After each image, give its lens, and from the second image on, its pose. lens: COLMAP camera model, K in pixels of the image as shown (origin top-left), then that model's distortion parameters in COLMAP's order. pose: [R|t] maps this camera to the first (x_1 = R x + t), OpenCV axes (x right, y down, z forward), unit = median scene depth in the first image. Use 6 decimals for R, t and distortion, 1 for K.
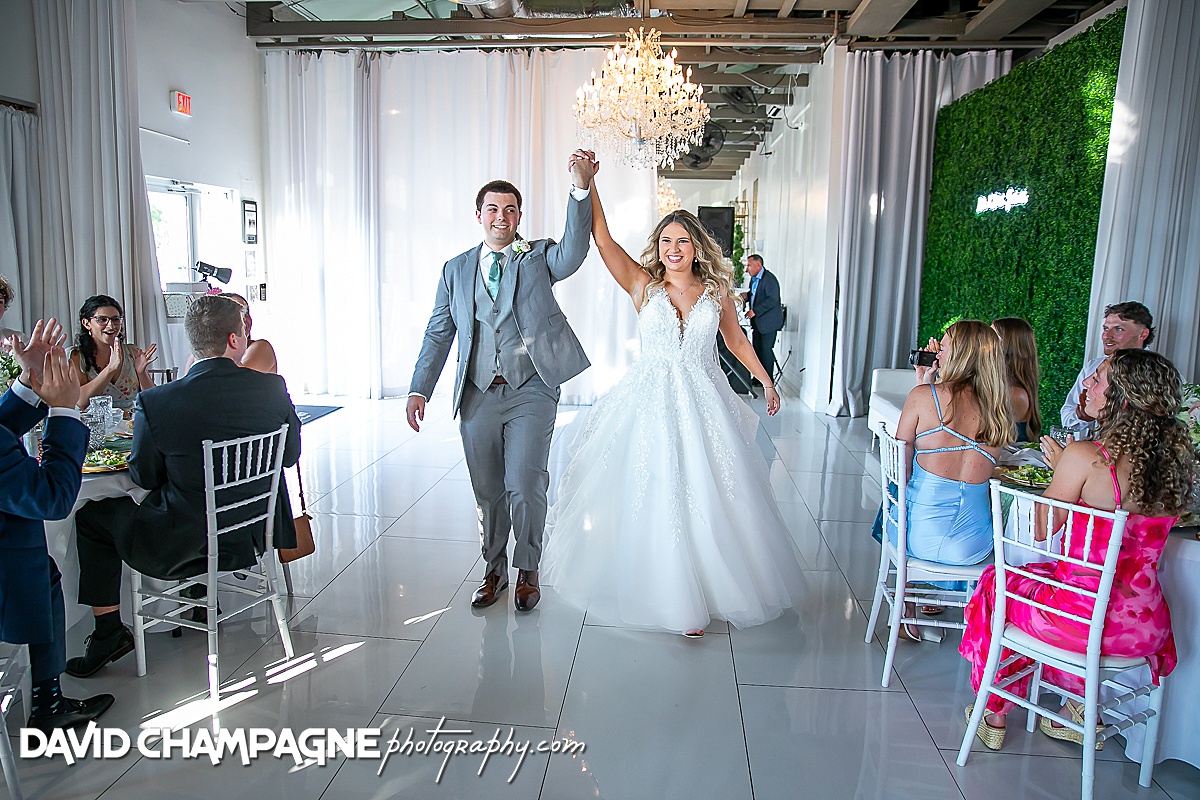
lens RADIAL K [[838.0, 0, 600.0], [0, 838.0, 400.0], [0, 0, 1]] dist [-0.161161, 0.246681]
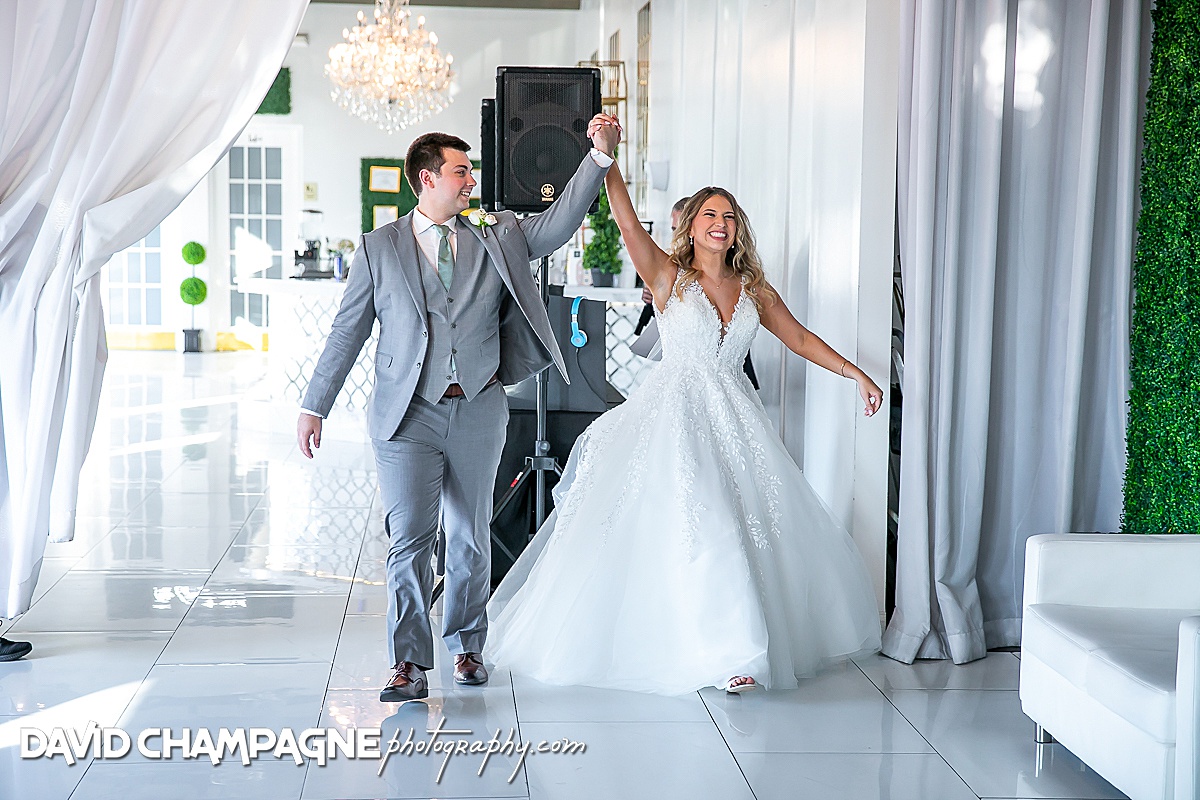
lens RADIAL K [[2026.5, 0, 600.0], [0, 2026.5, 400.0], [0, 0, 1]] dist [0.215314, 0.055178]
pose [[0.986591, -0.022693, 0.161626, 0.019694], [0.034464, 0.996923, -0.070399, -0.033915], [-0.159531, 0.075025, 0.984338, 0.165966]]
